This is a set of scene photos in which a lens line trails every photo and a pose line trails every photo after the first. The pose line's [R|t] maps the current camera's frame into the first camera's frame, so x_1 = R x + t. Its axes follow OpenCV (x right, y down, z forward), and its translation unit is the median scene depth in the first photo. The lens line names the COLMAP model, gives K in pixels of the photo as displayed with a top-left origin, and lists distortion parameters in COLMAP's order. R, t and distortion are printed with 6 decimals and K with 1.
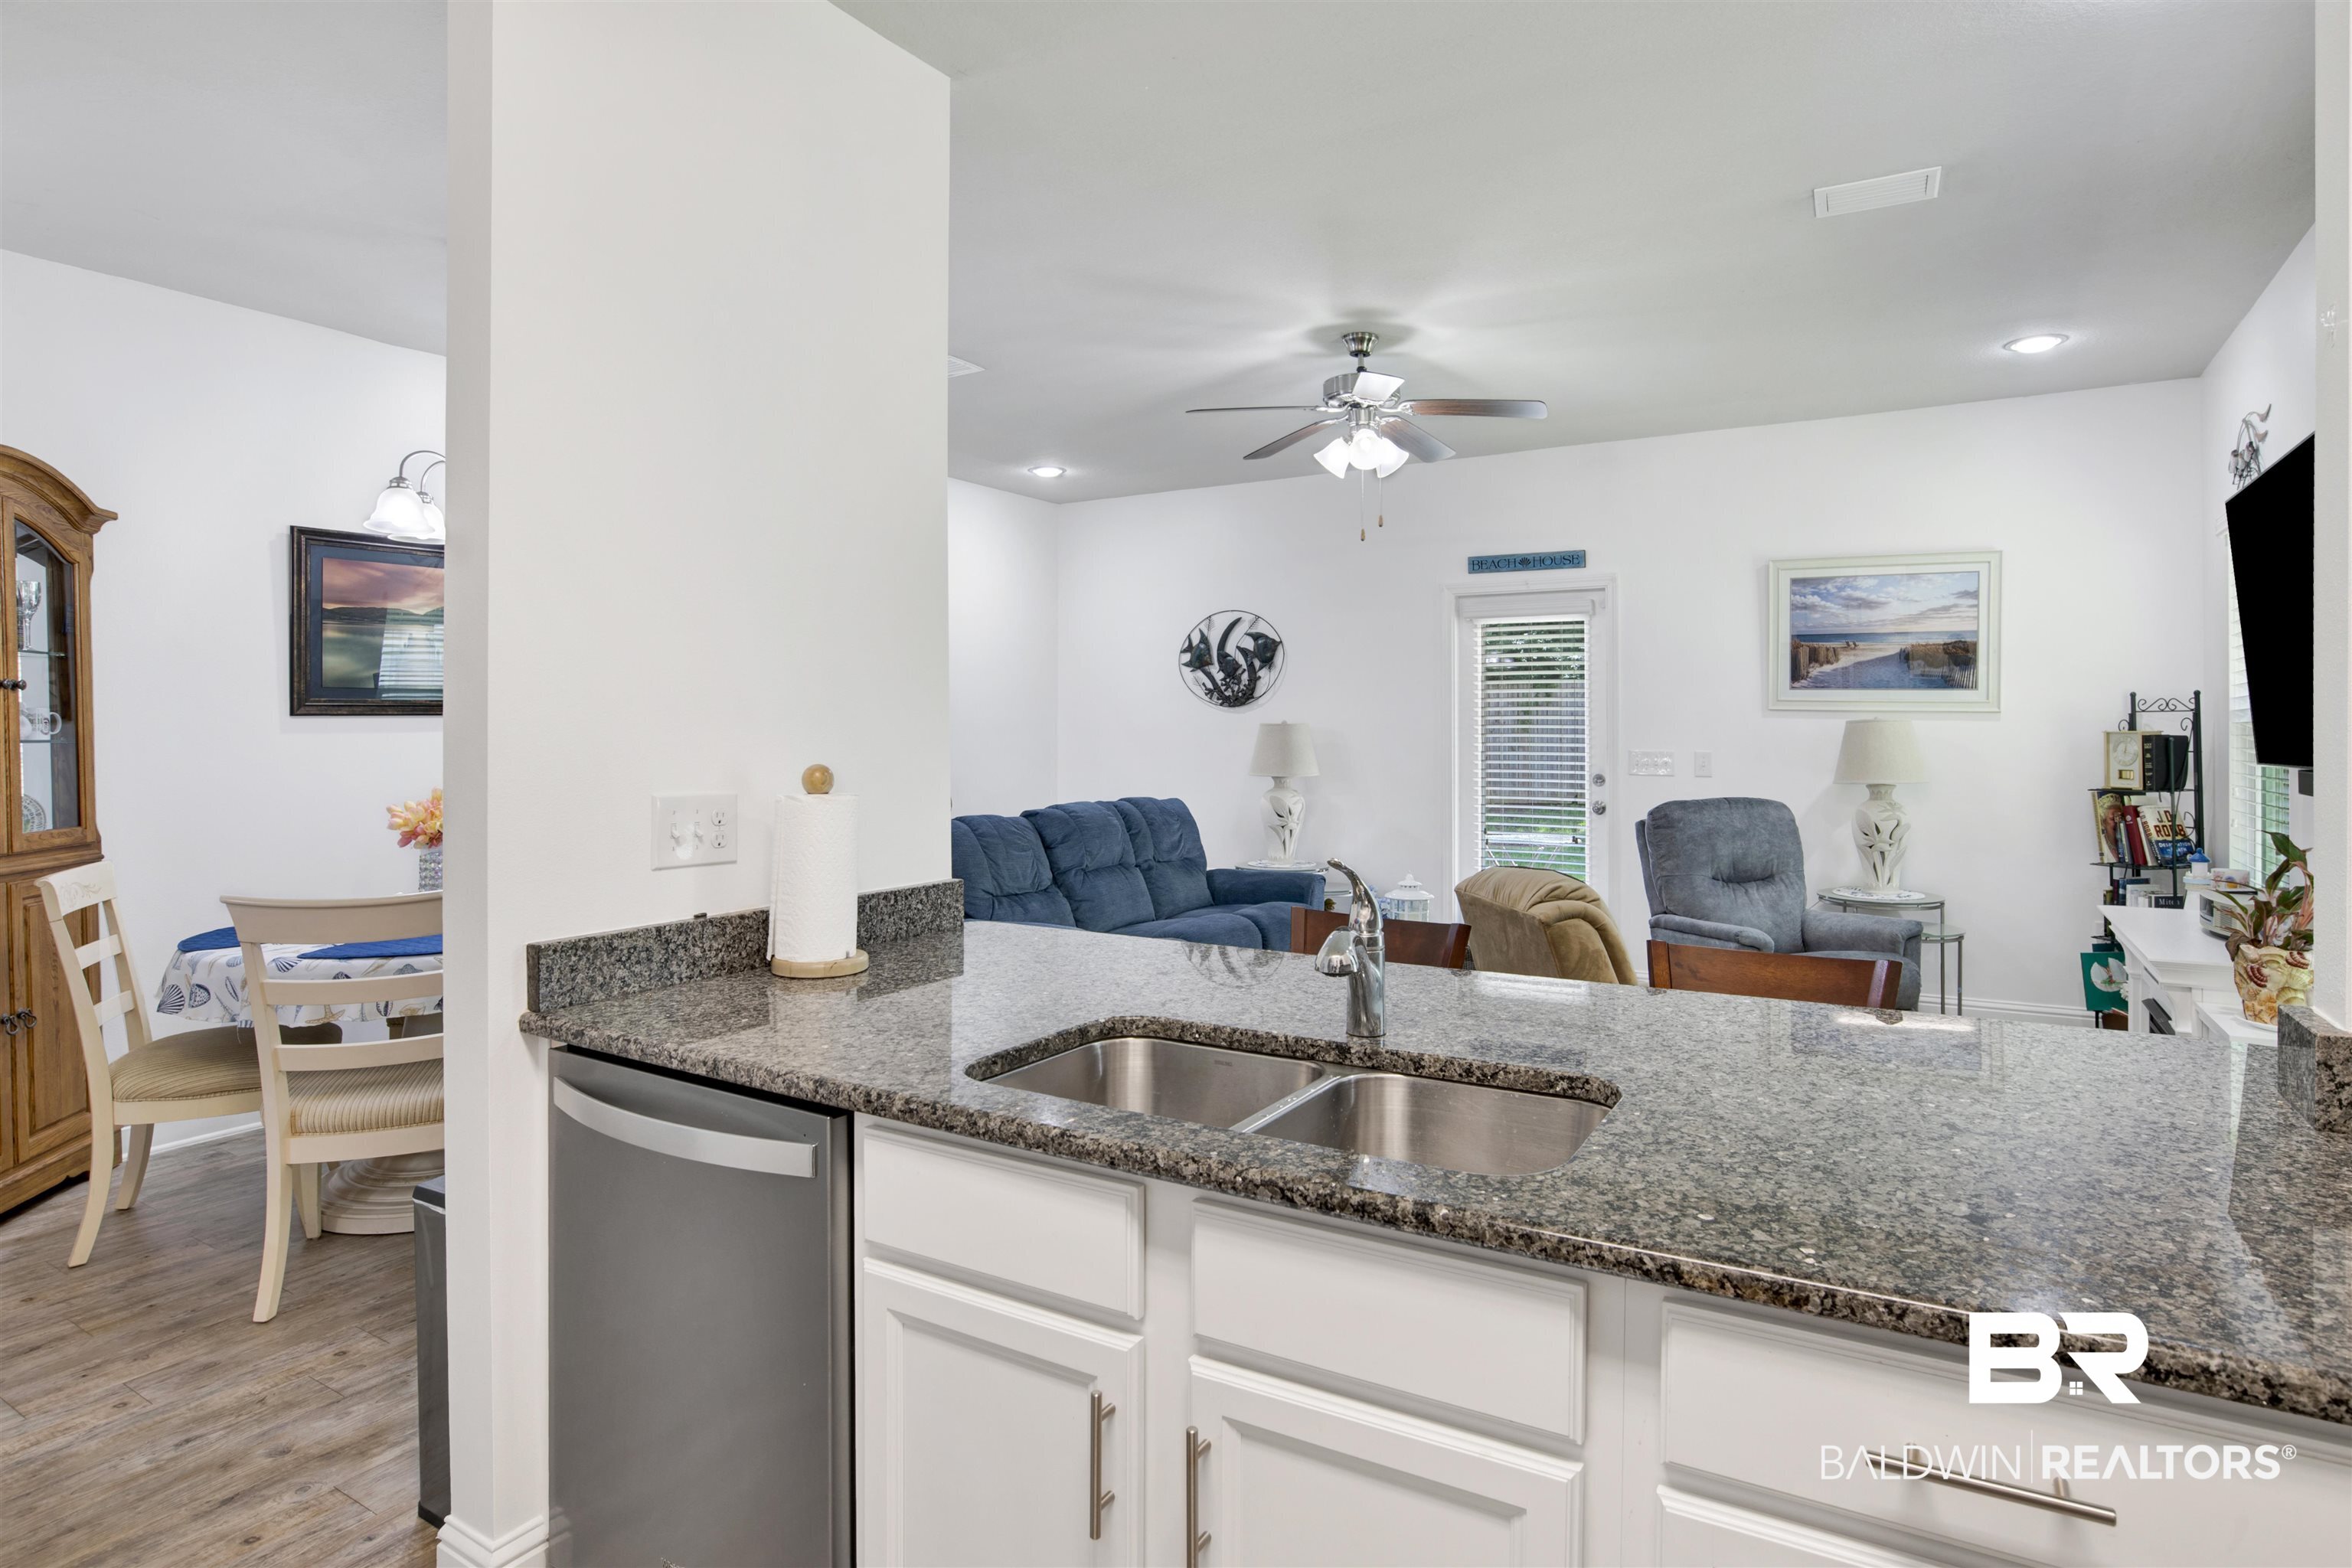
lens RADIAL K [[1242.9, 0, 1179.2], [0, 1242.9, 737.7], [0, 0, 1]] dist [-0.018595, 0.000000]
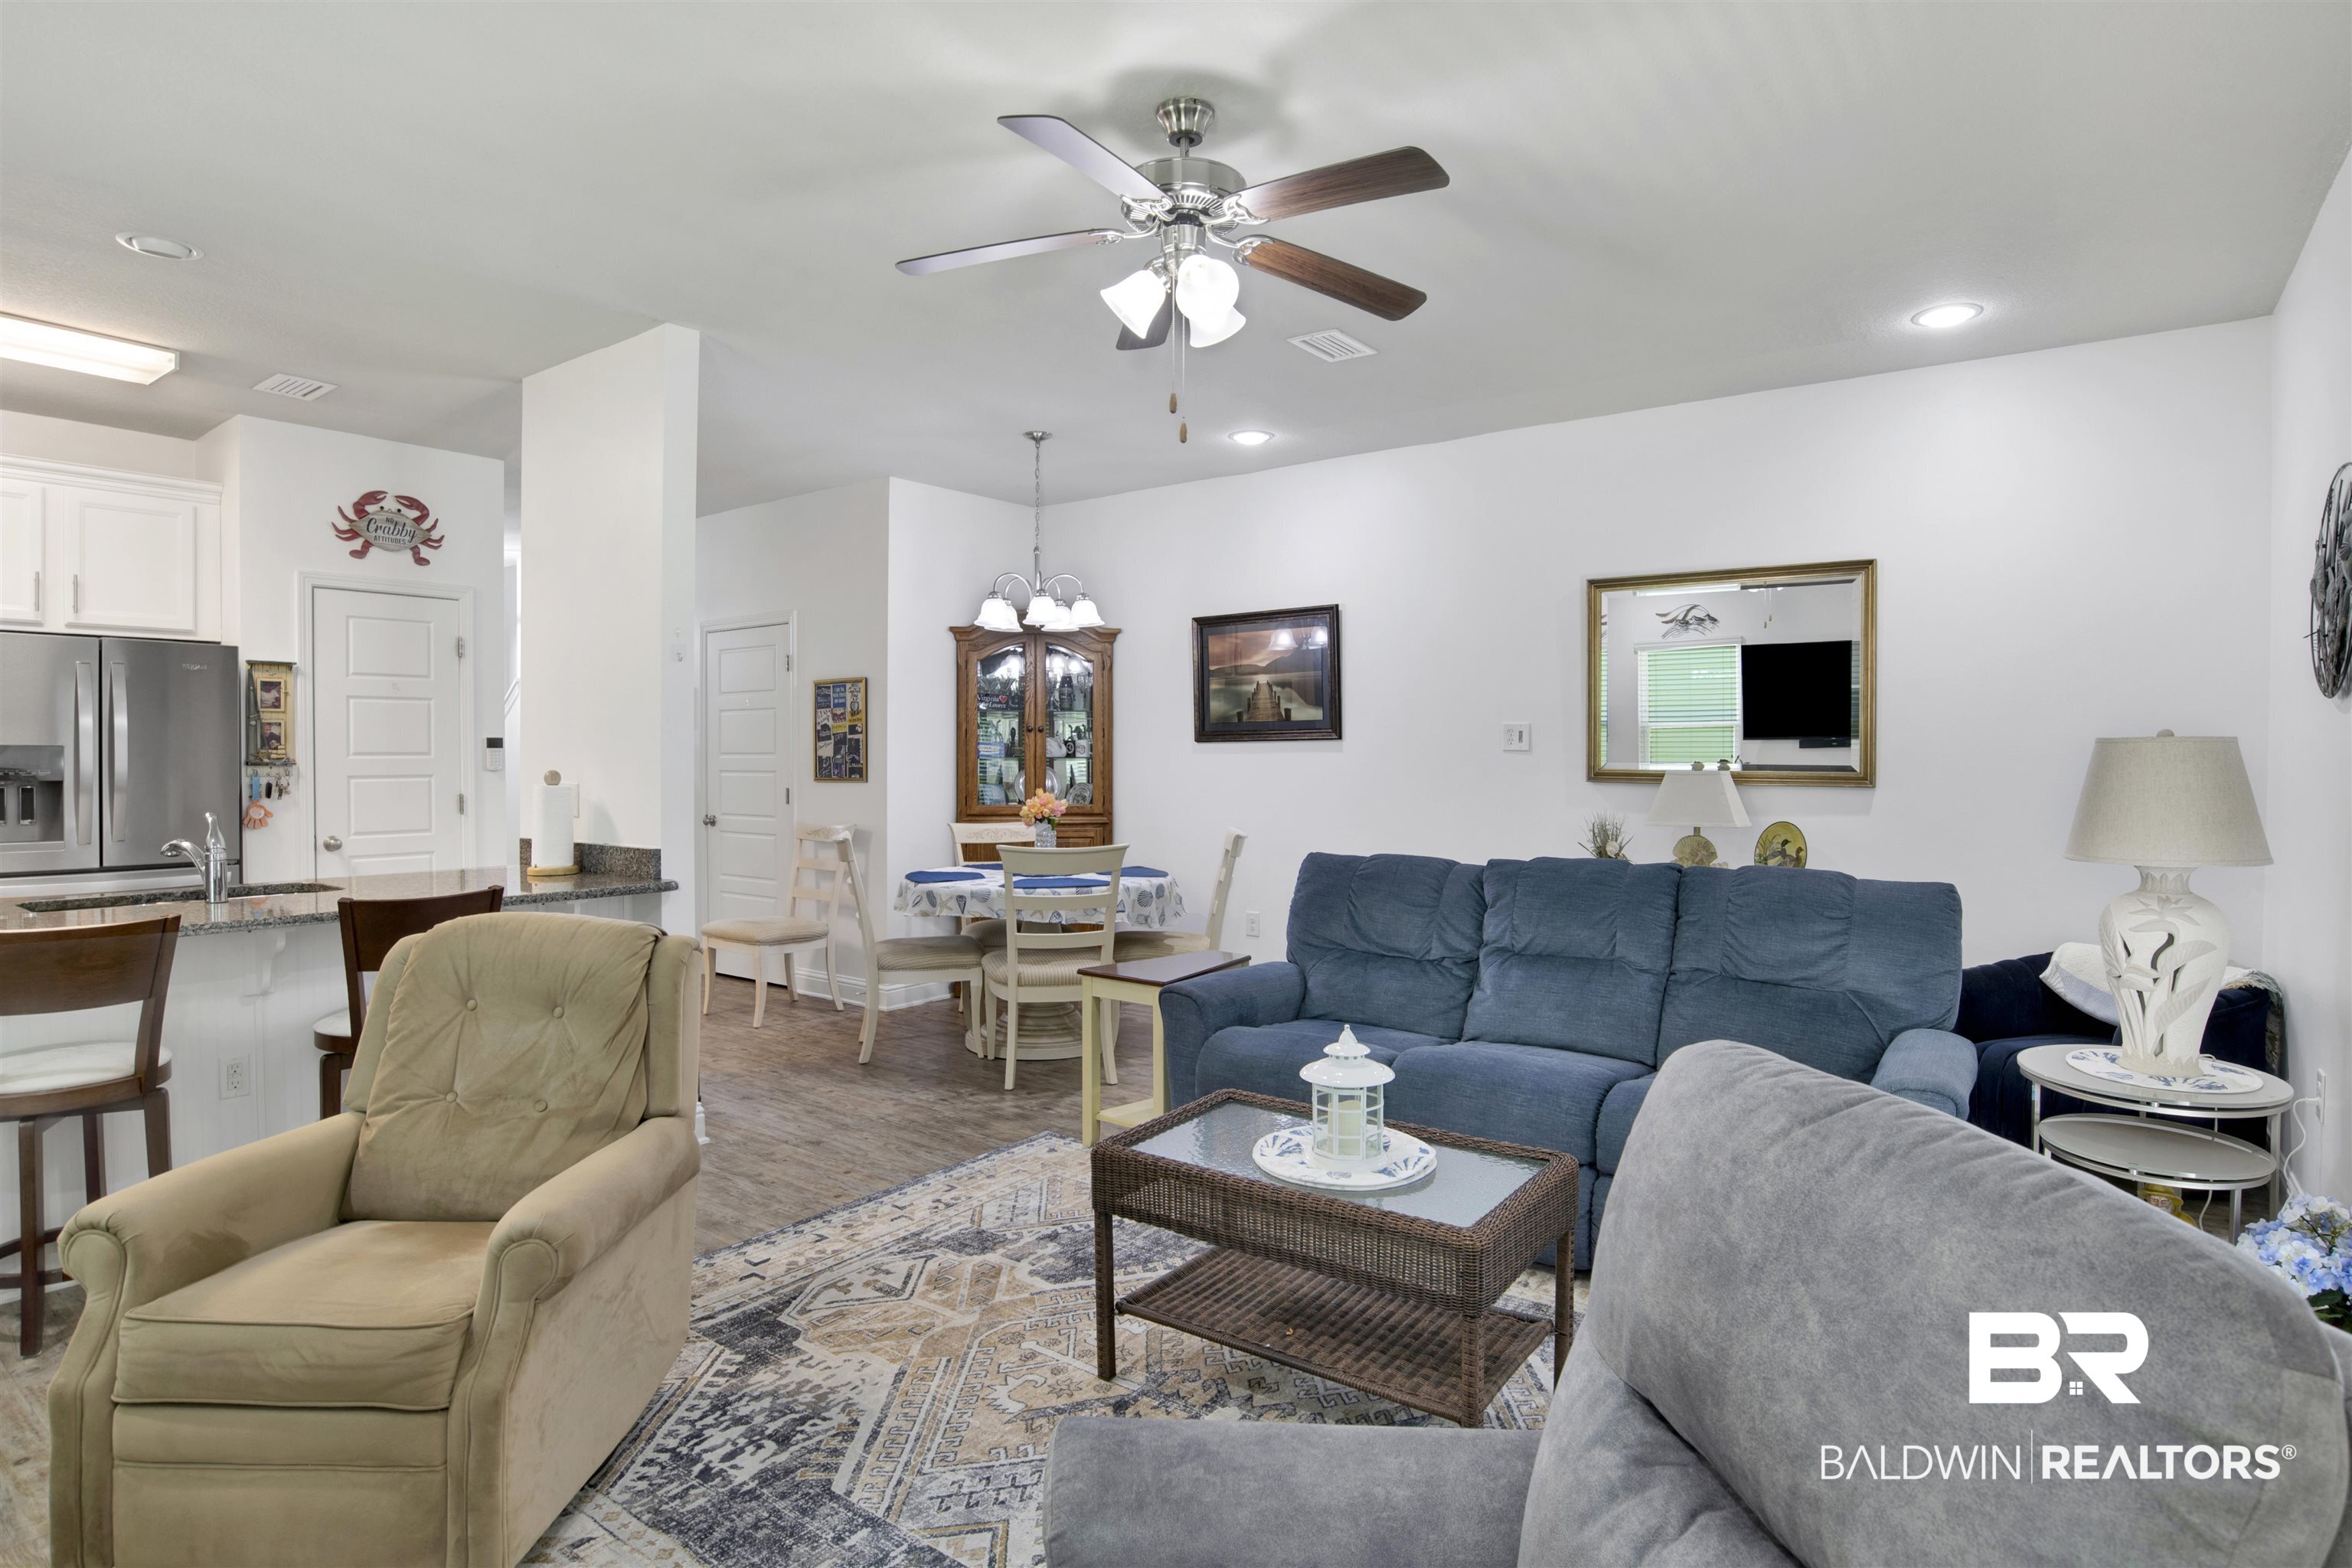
lens RADIAL K [[1229.1, 0, 1176.0], [0, 1229.1, 784.0], [0, 0, 1]] dist [-0.045904, 0.000753]
pose [[-0.096630, 0.025338, -0.994998, 0.591706], [-0.008538, 0.999618, 0.026285, -0.004912], [0.995284, 0.011036, -0.096376, 0.835074]]
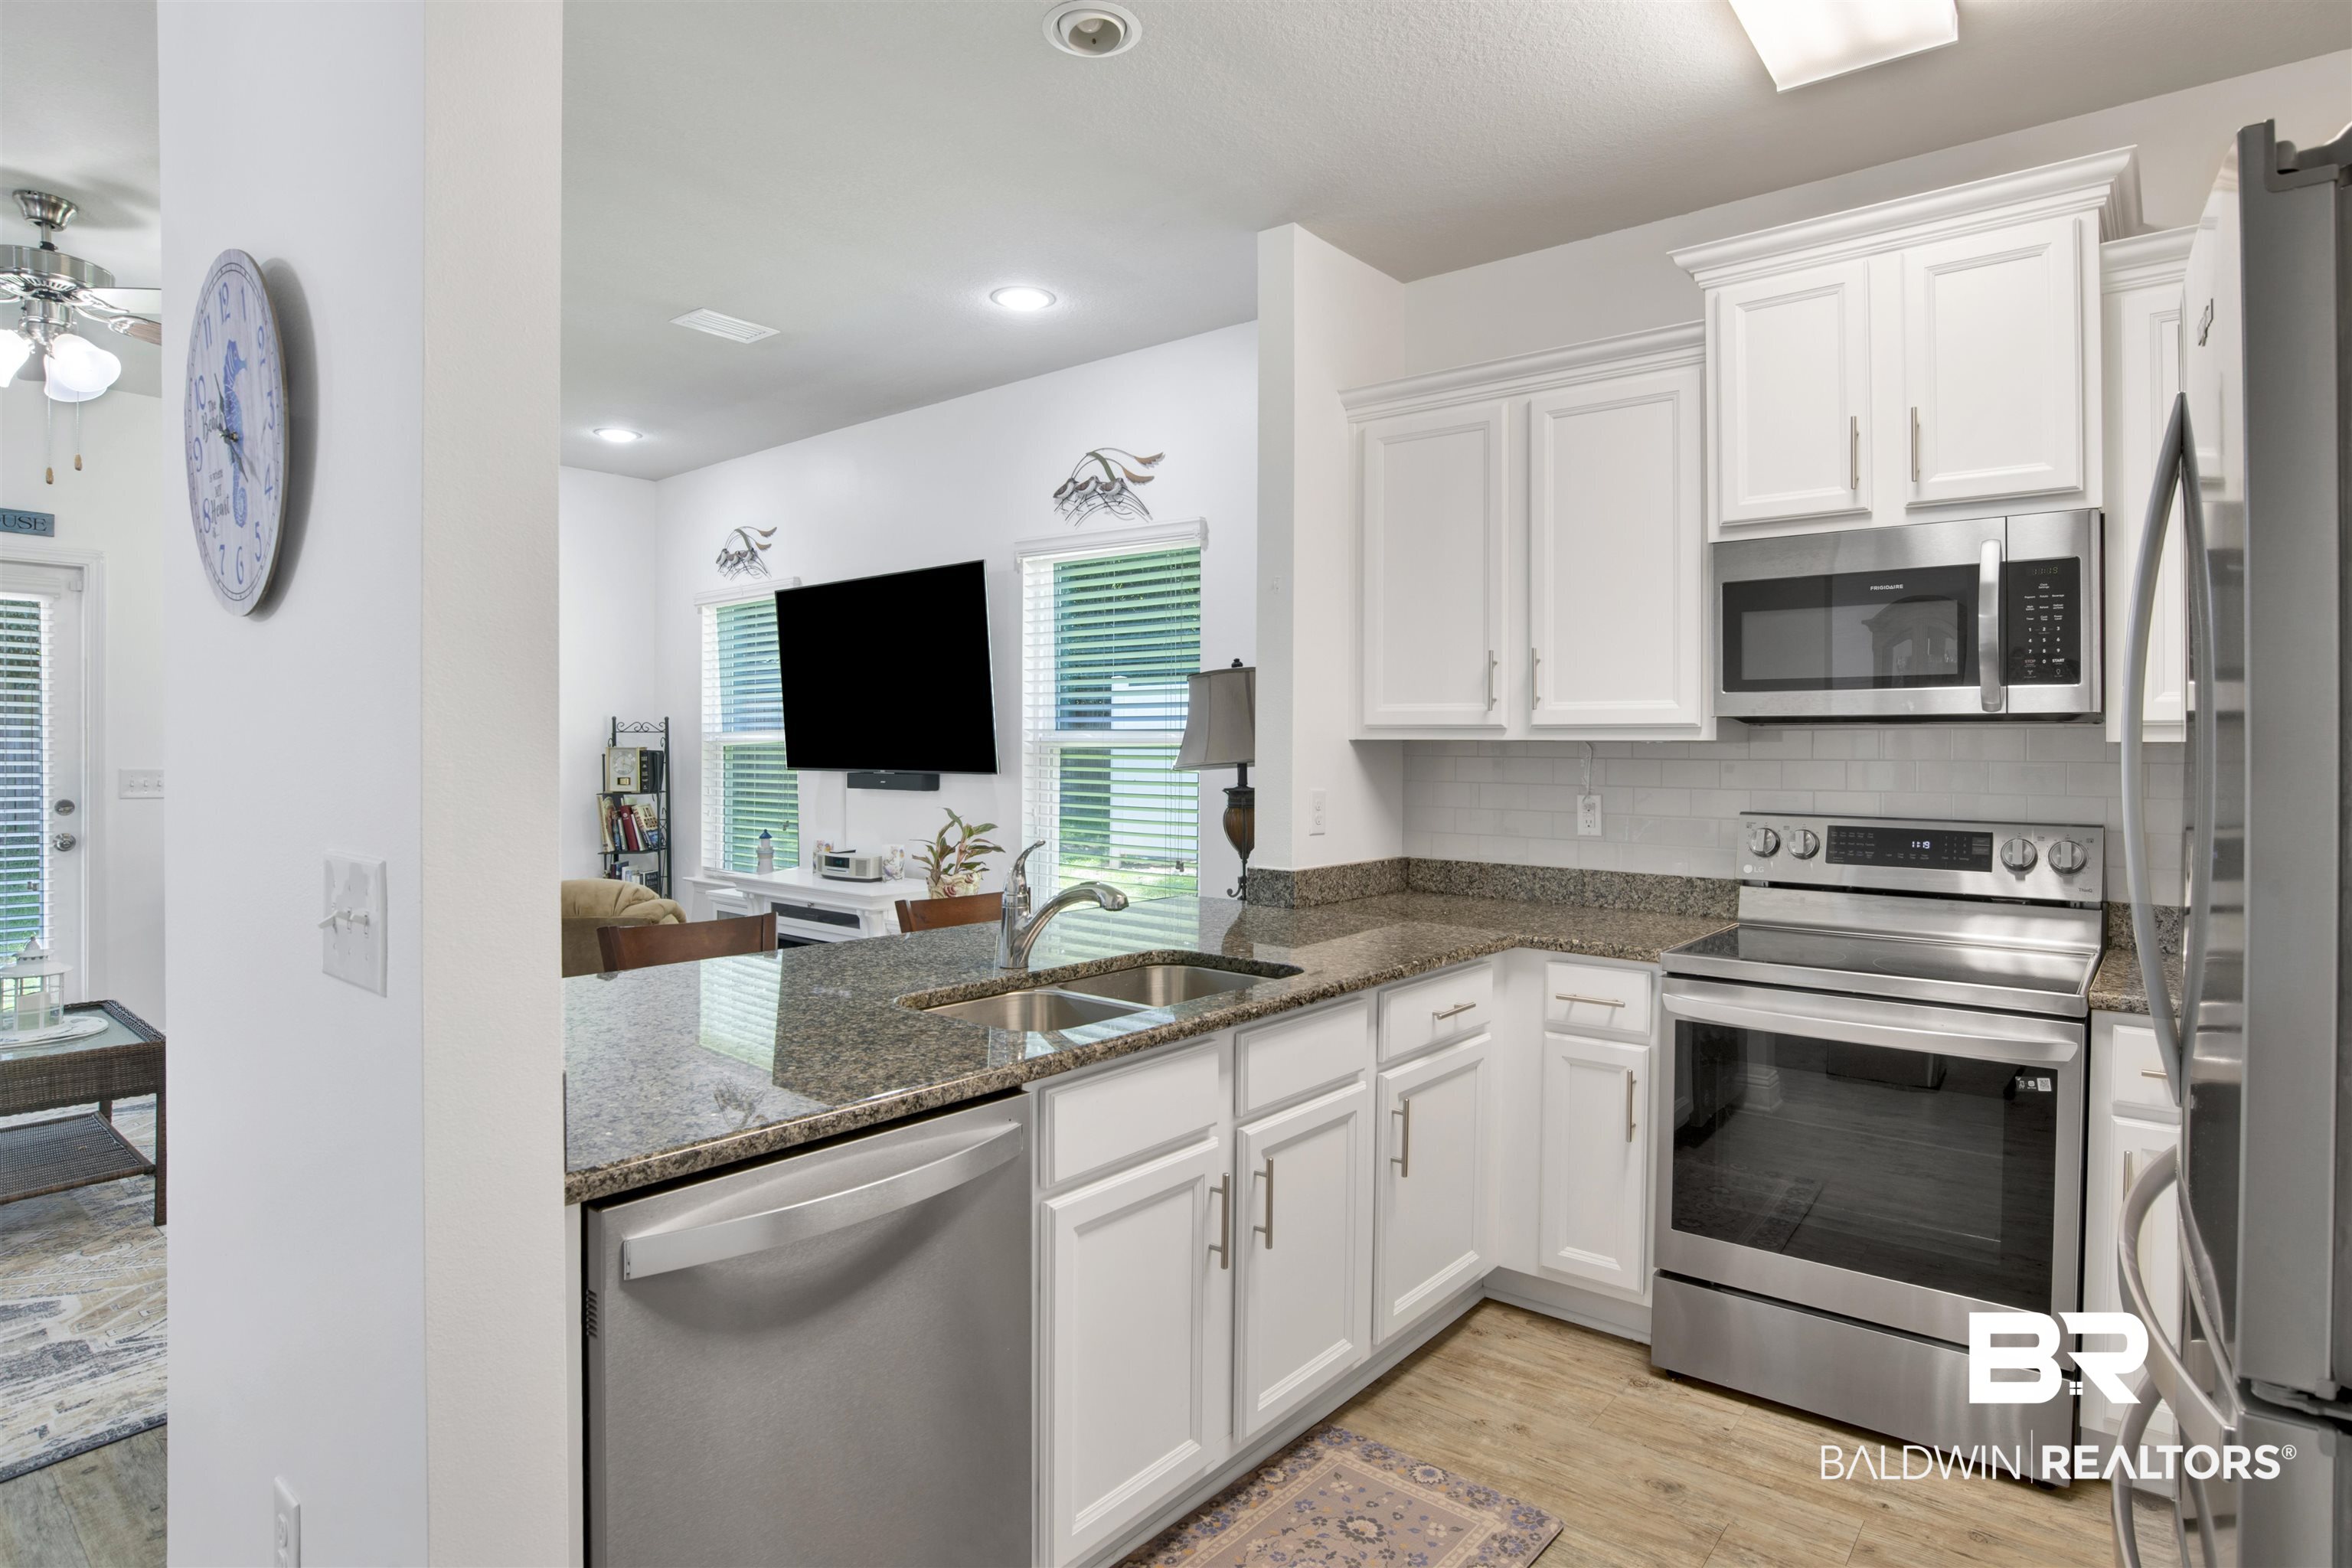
lens RADIAL K [[1263.7, 0, 1212.7], [0, 1263.7, 759.8], [0, 0, 1]] dist [-0.043280, 0.000478]
pose [[0.135281, -0.007618, 0.990778, -0.365681], [0.002537, 0.999970, 0.007343, -0.000140], [-0.990804, 0.001520, 0.135296, 0.181333]]
